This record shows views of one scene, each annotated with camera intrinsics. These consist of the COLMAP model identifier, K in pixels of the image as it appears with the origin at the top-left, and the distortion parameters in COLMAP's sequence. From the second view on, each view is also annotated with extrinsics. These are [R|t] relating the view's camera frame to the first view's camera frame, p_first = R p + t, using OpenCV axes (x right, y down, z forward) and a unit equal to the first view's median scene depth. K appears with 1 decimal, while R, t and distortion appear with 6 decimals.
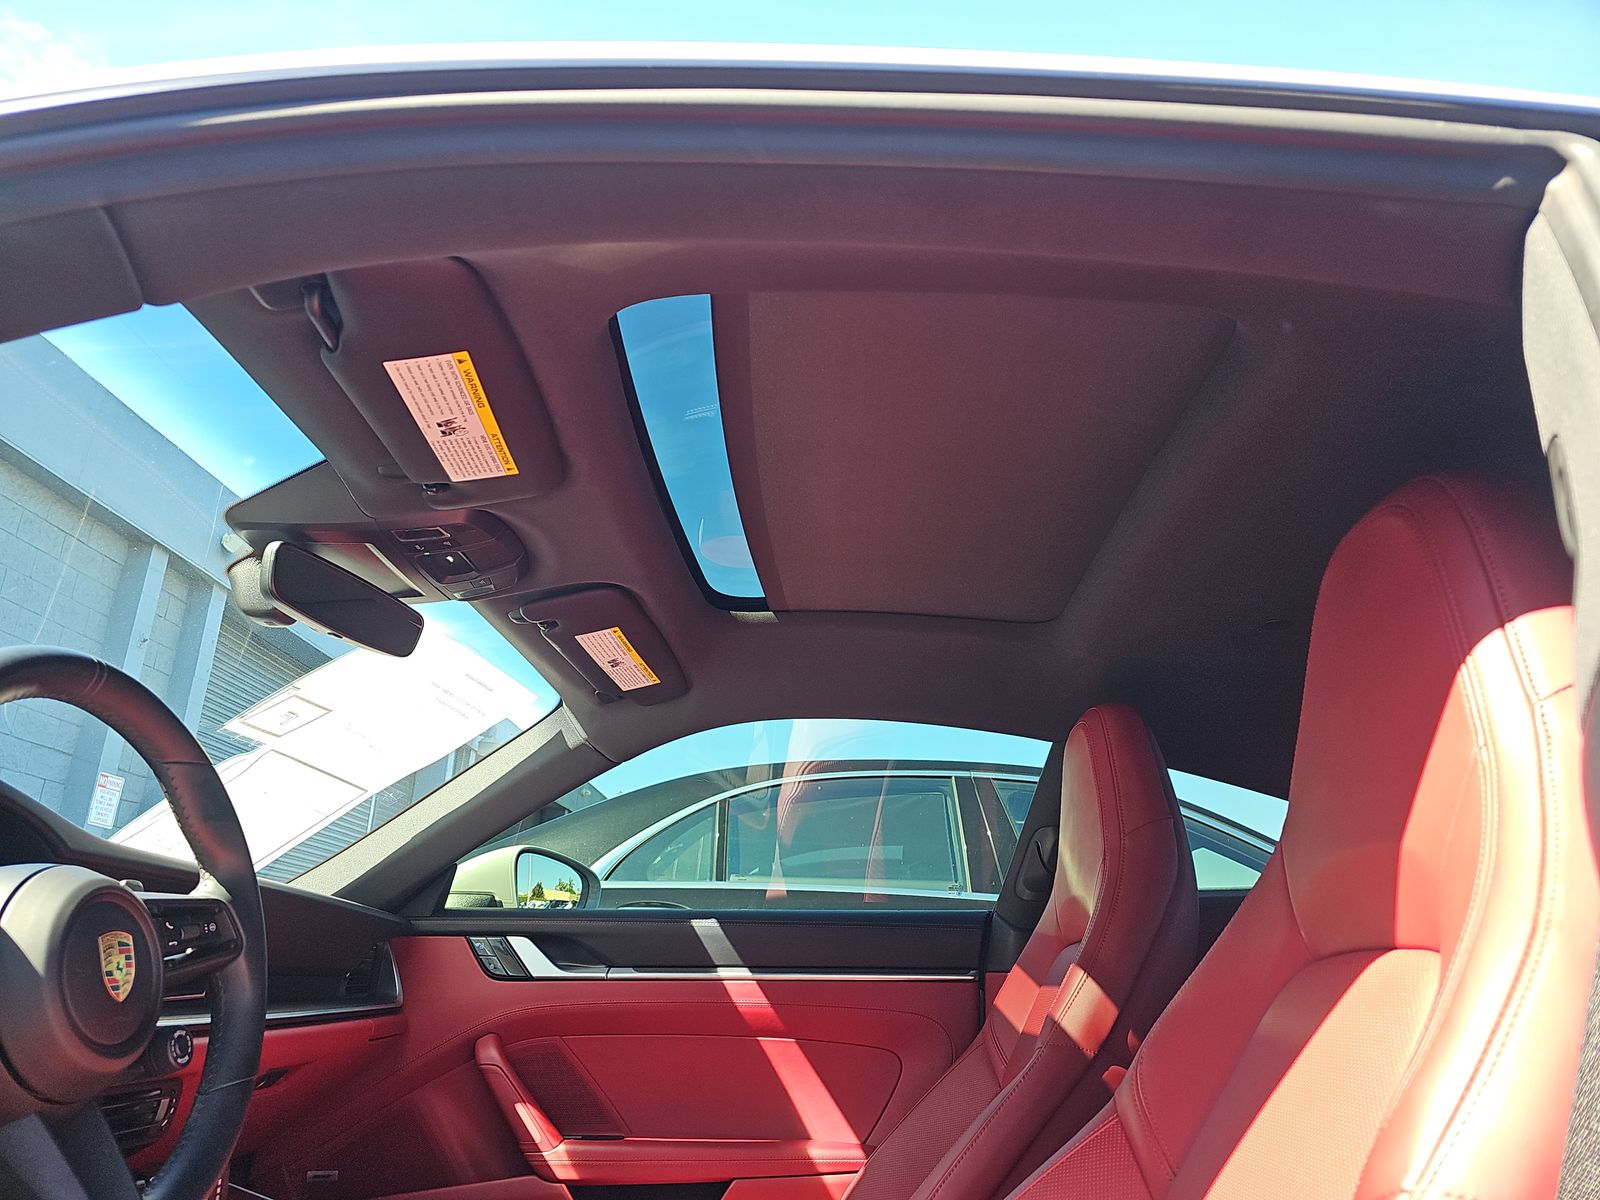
lens RADIAL K [[1055.2, 0, 803.0], [0, 1055.2, 594.3], [0, 0, 1]] dist [0.021972, -0.028086]
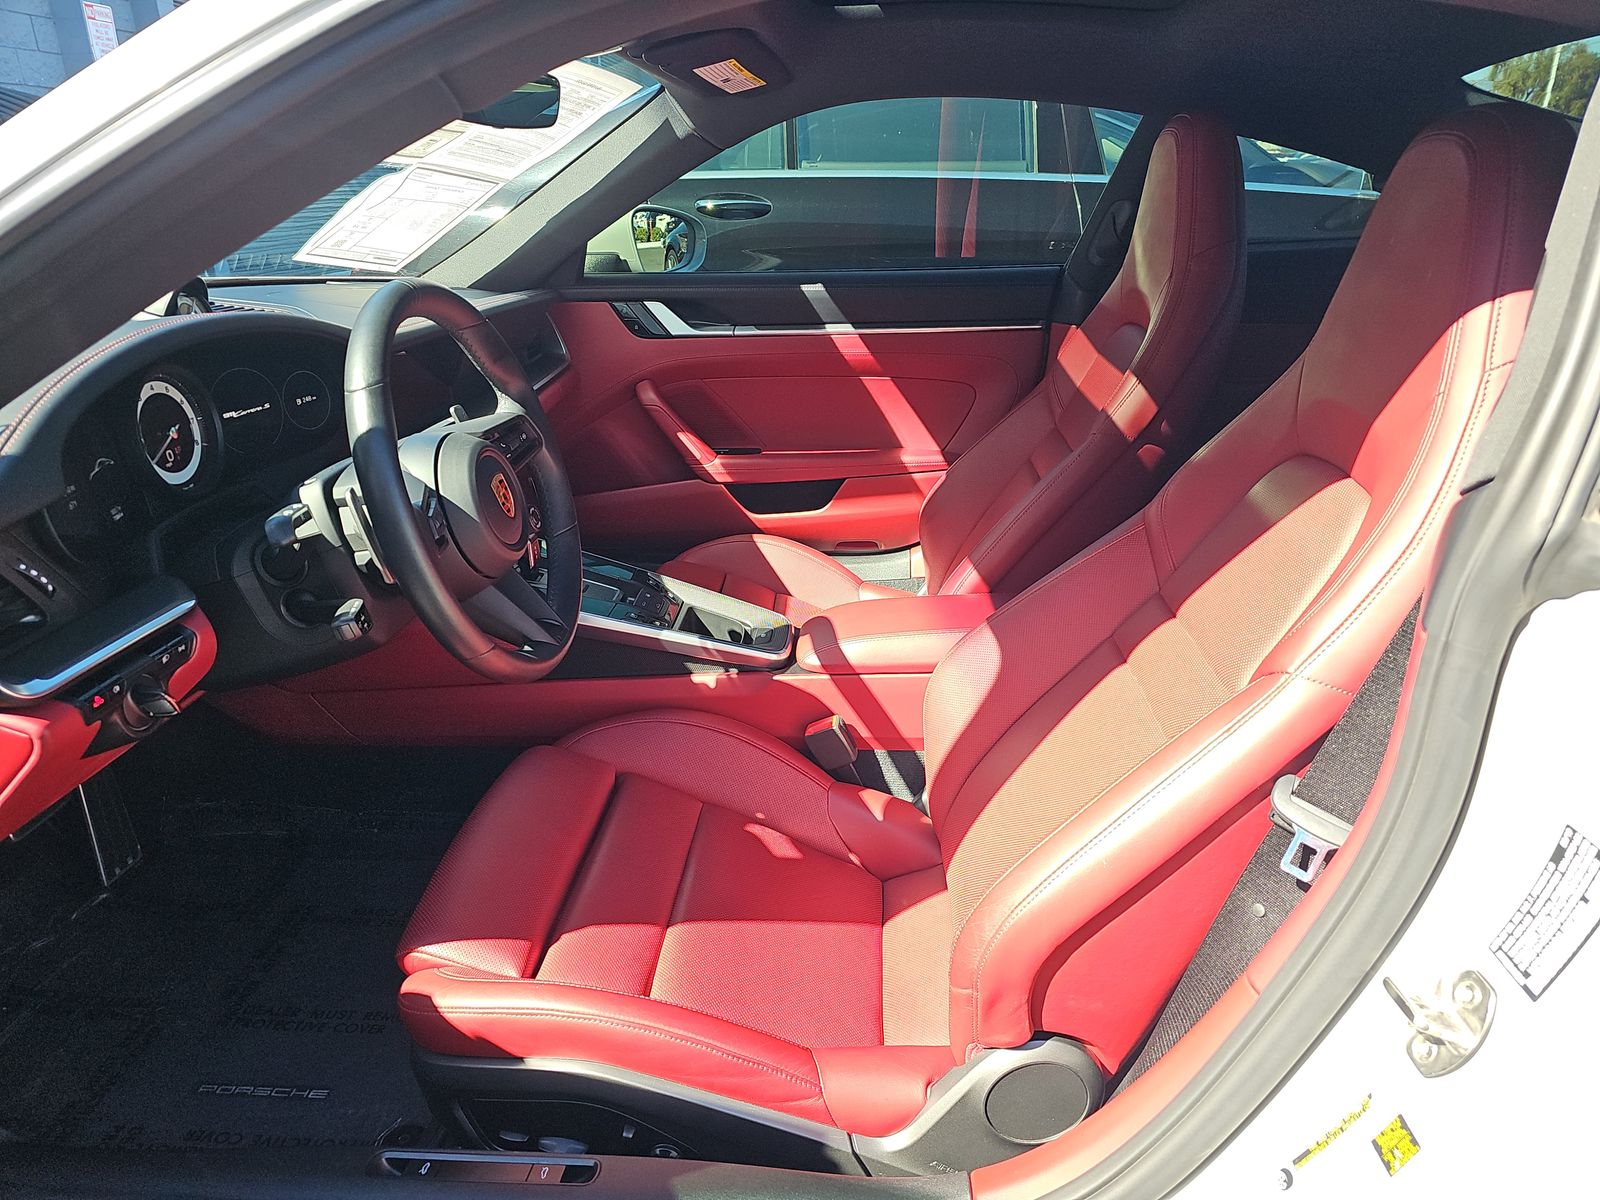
lens RADIAL K [[1055.2, 0, 799.1], [0, 1055.2, 610.1], [0, 0, 1]] dist [0.021972, -0.028086]
pose [[0.998555, -0.018921, -0.050292, -0.057477], [0.047918, 0.737079, 0.674105, -0.218907], [0.024315, -0.675541, 0.736921, -0.099125]]
